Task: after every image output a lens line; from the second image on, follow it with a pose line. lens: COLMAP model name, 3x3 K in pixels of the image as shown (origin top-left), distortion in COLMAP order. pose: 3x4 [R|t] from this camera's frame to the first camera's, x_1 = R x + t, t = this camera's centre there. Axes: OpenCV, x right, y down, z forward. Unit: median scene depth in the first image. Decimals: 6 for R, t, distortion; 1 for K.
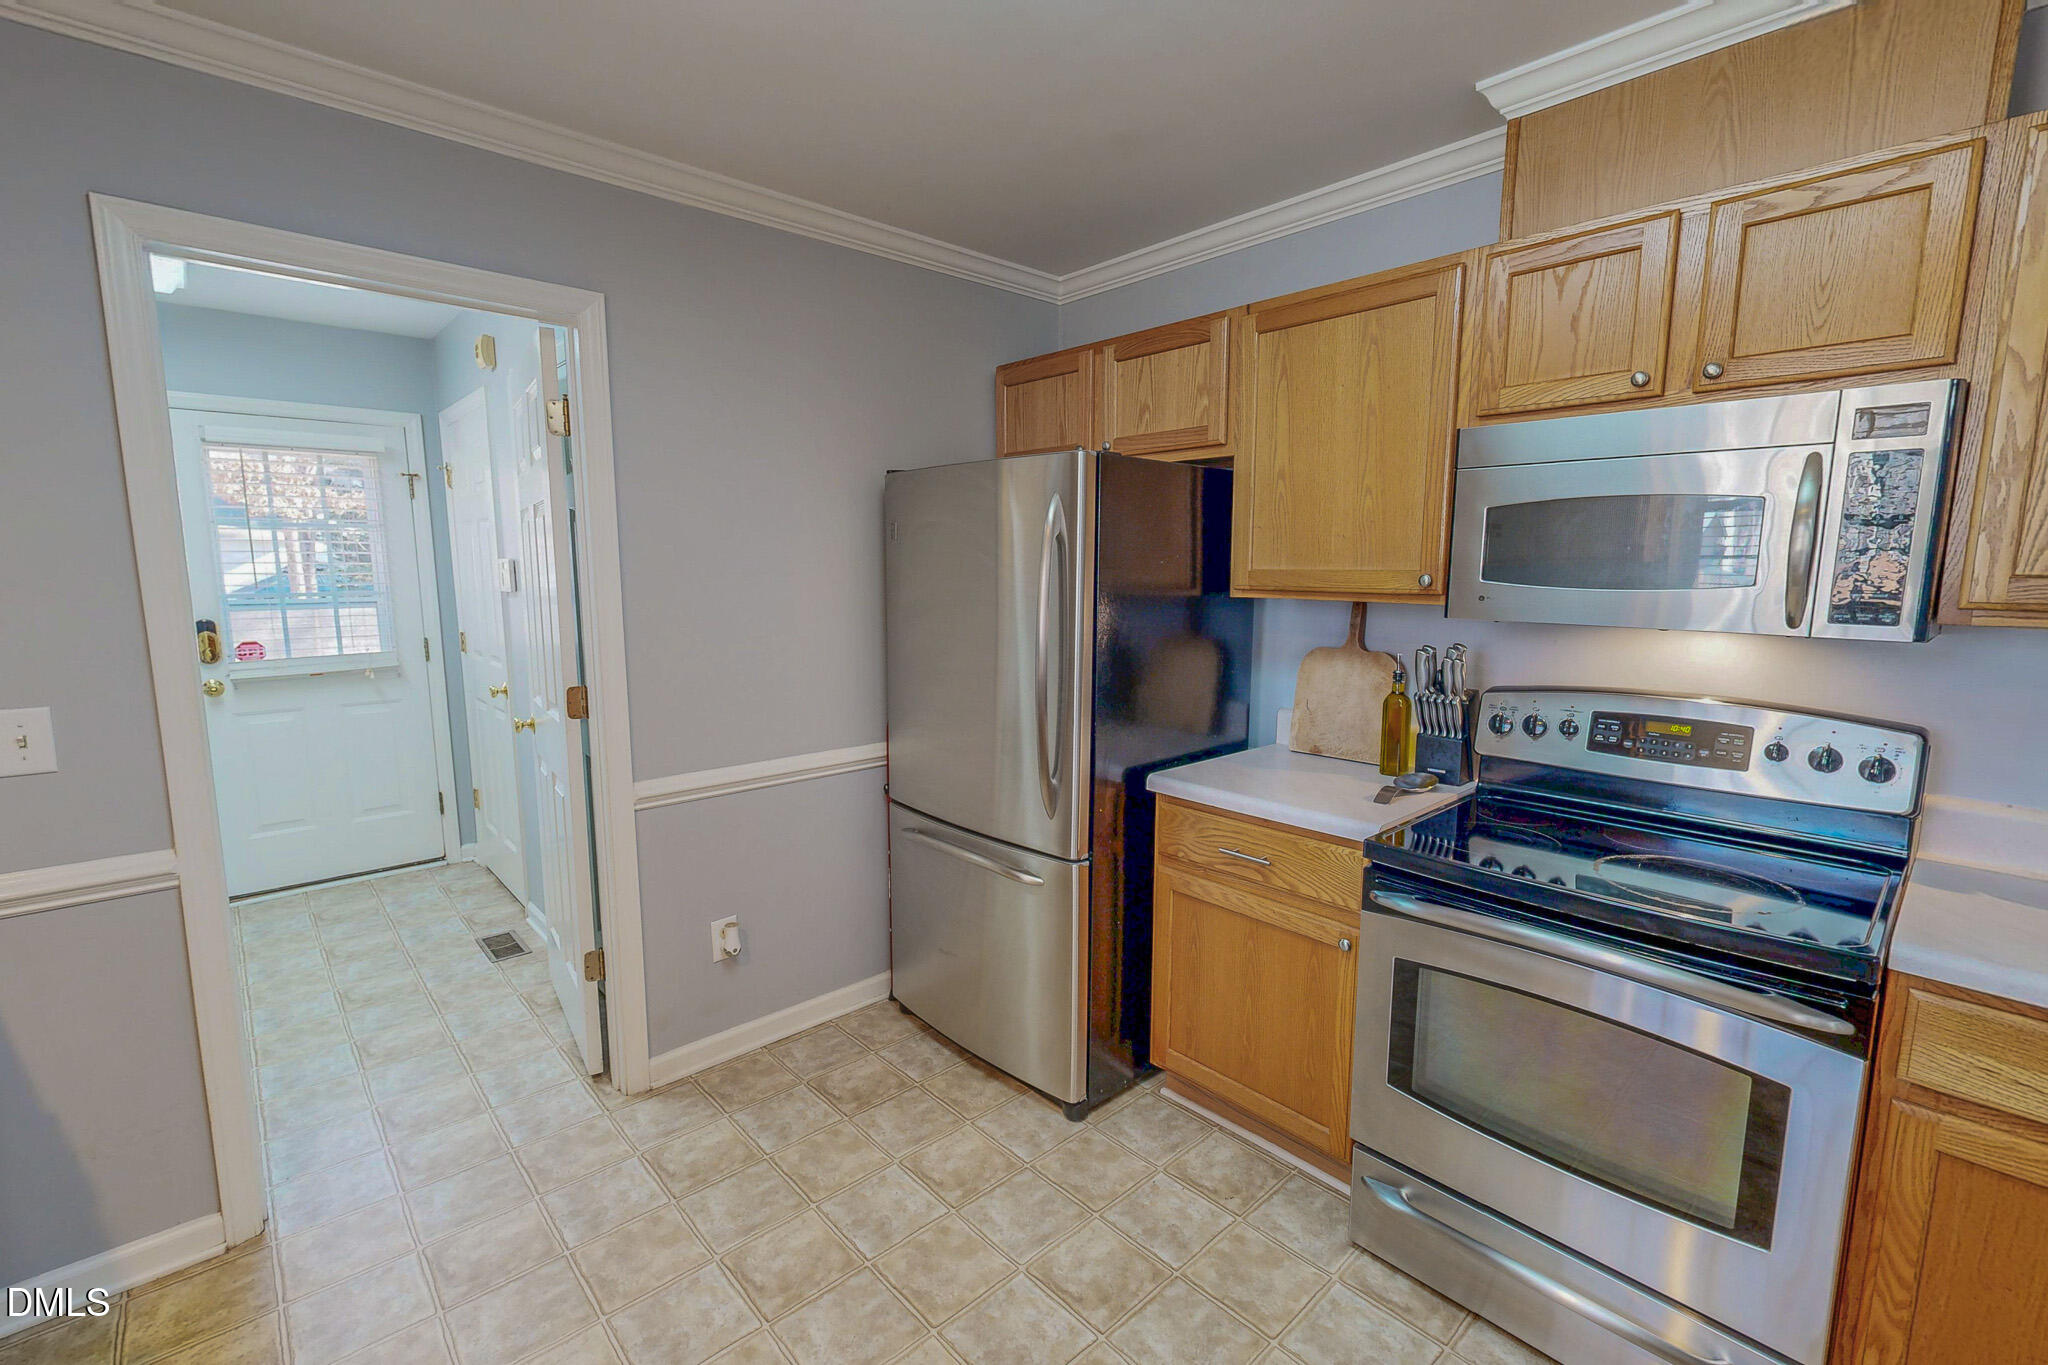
lens RADIAL K [[891.4, 0, 1024.5], [0, 891.4, 686.7], [0, 0, 1]] dist [0.001553, -0.000042]
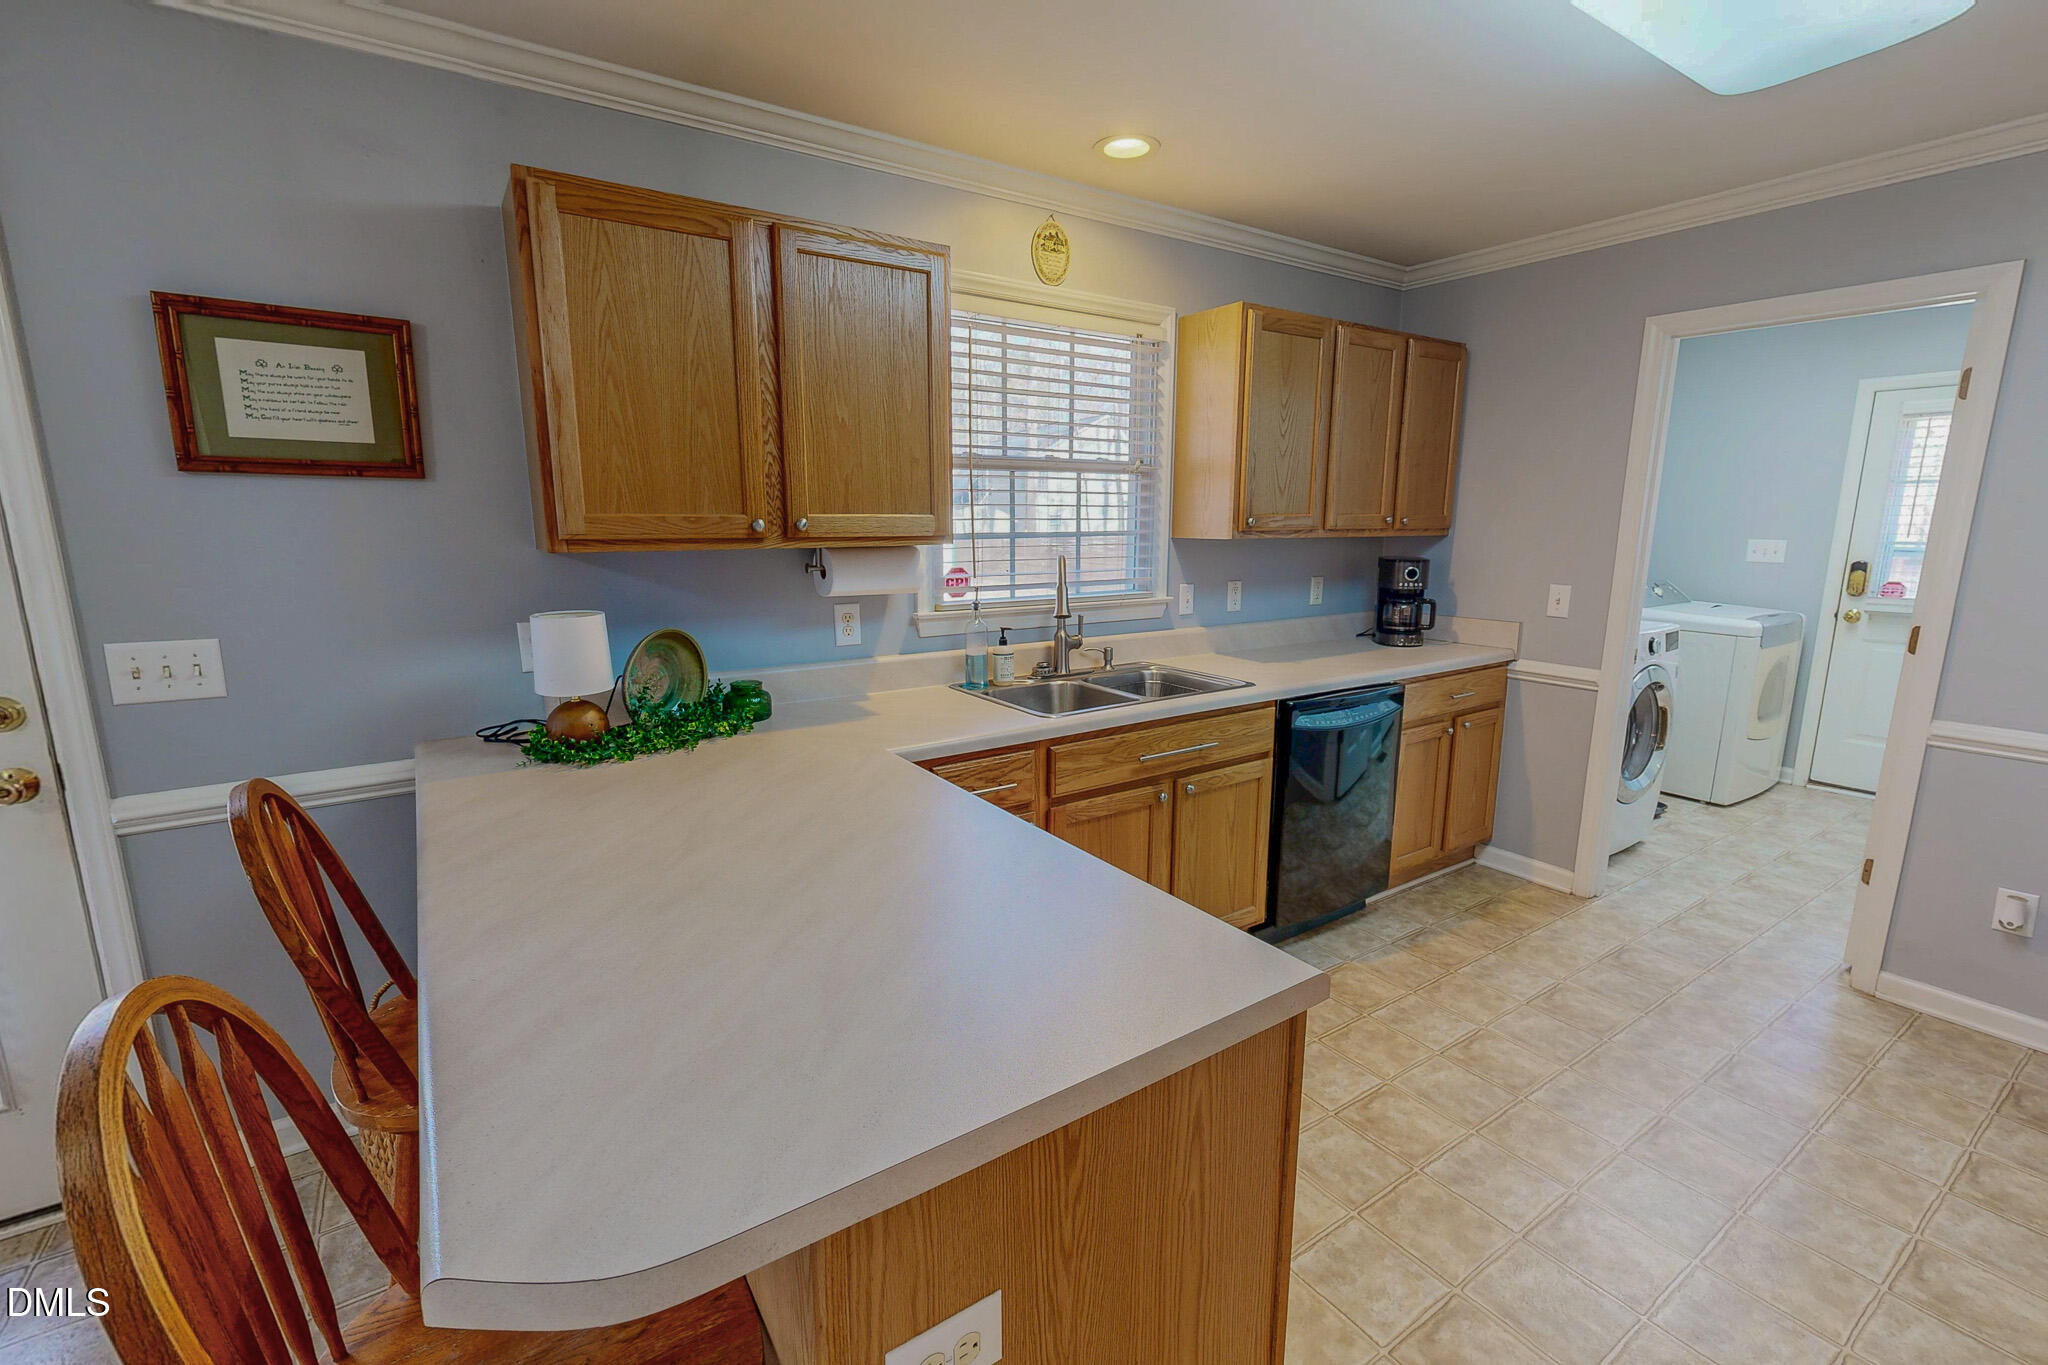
lens RADIAL K [[882.8, 0, 1017.6], [0, 882.8, 689.8], [0, 0, 1]] dist [-0.002207, -0.000600]
pose [[-0.154277, 0.193349, -0.968925, 0.698320], [-0.137197, 0.966973, 0.214805, -0.003997], [0.978456, 0.166073, -0.122654, 0.031399]]
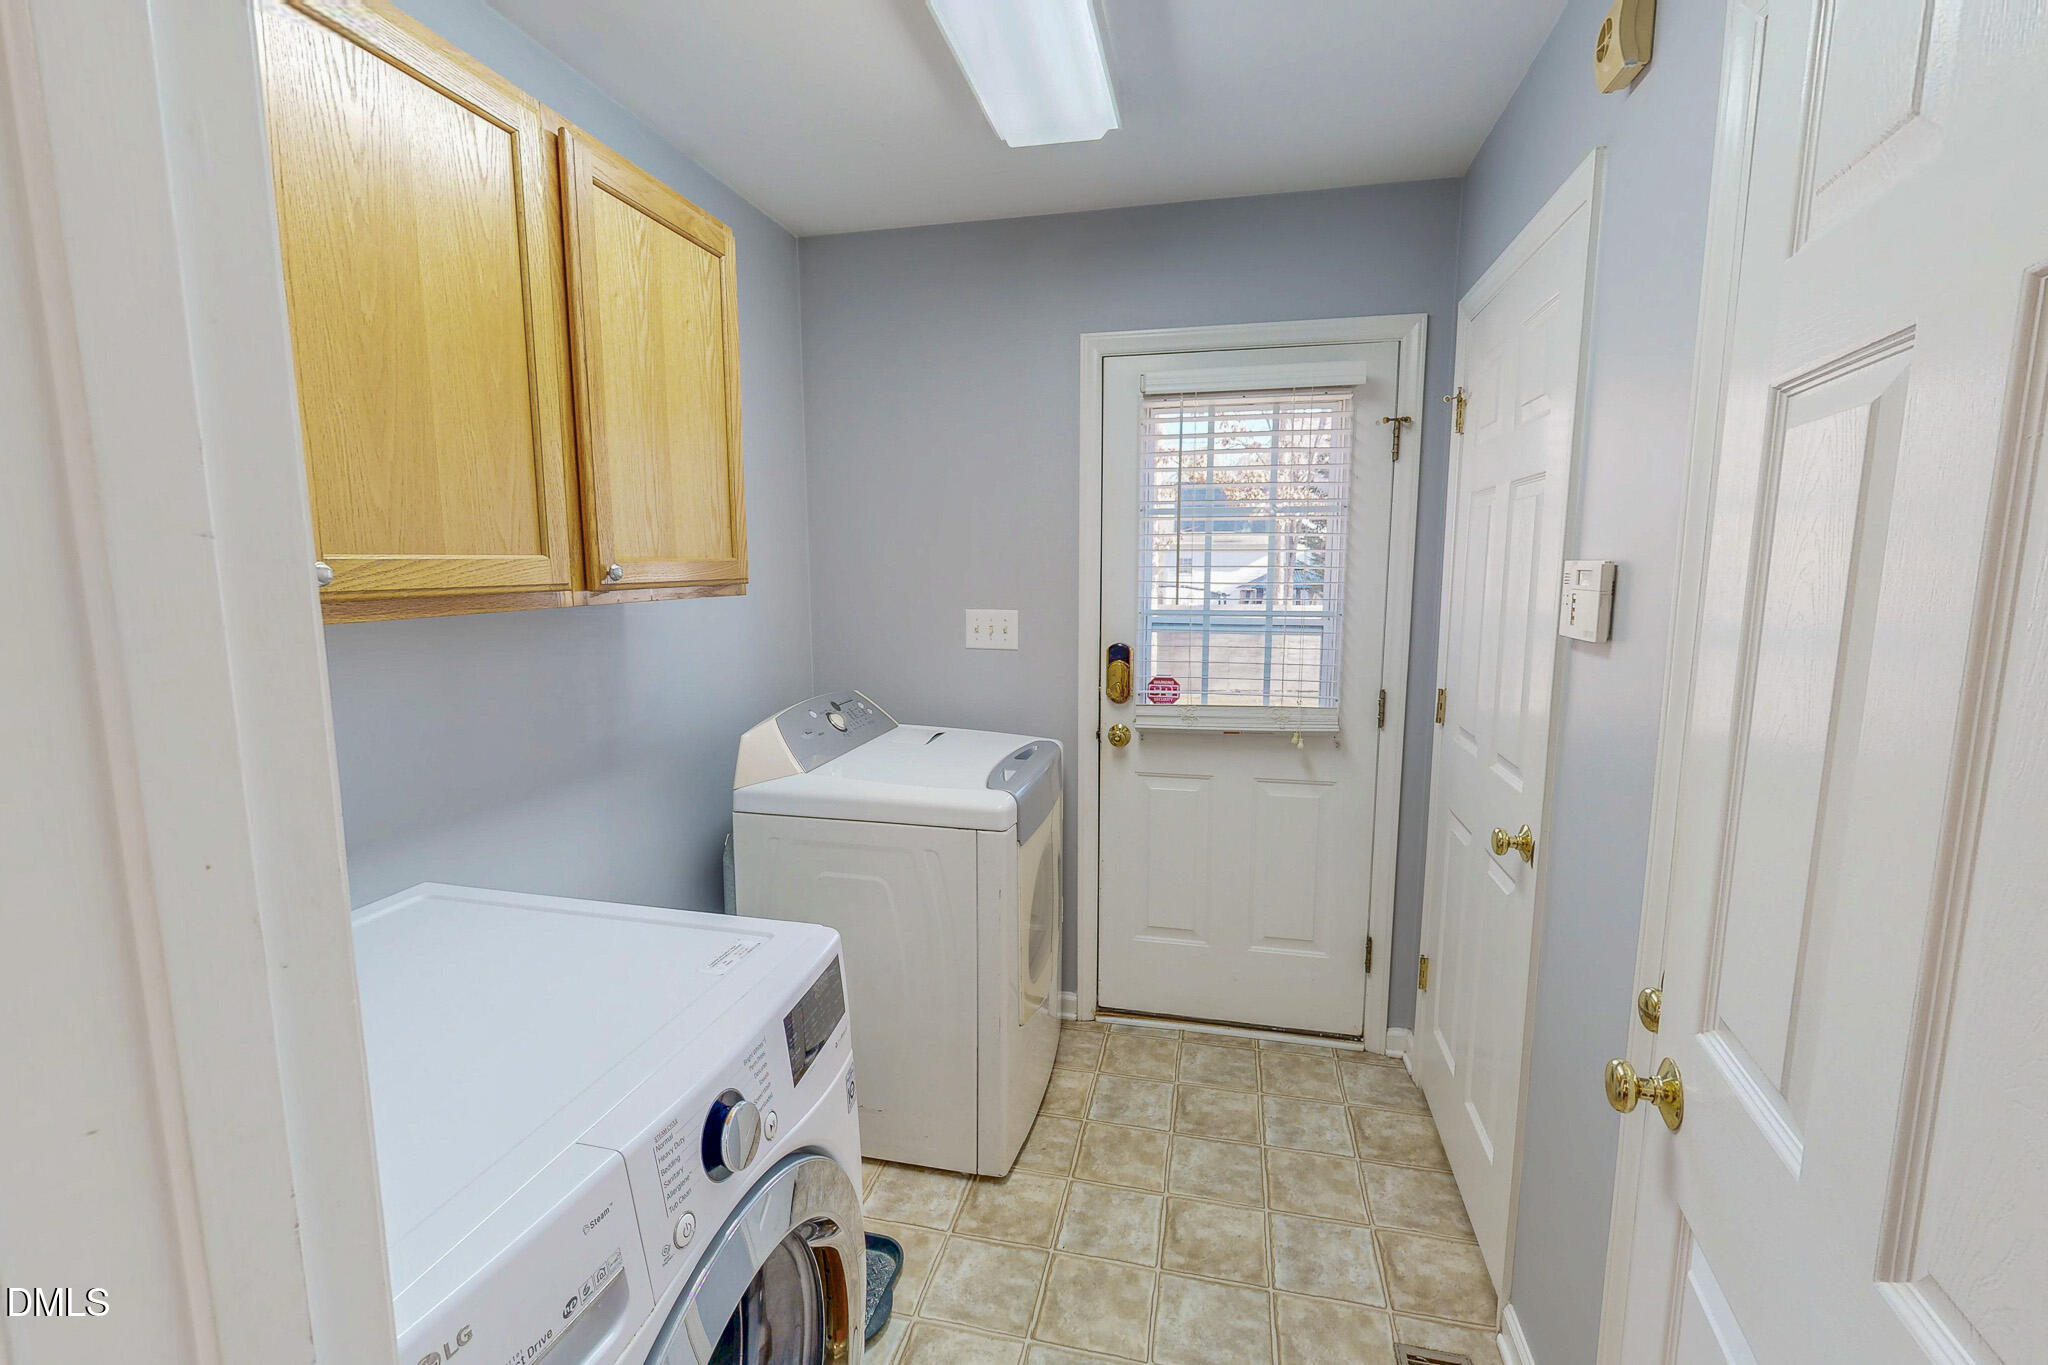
lens RADIAL K [[871.6, 0, 1027.3], [0, 871.6, 683.9], [0, 0, 1]] dist [0.000147, -0.000034]
pose [[0.565060, 0.111553, -0.817474, -0.518724], [-0.112432, 0.991986, 0.057651, -0.106222], [0.817353, 0.059335, 0.573073, 0.739865]]
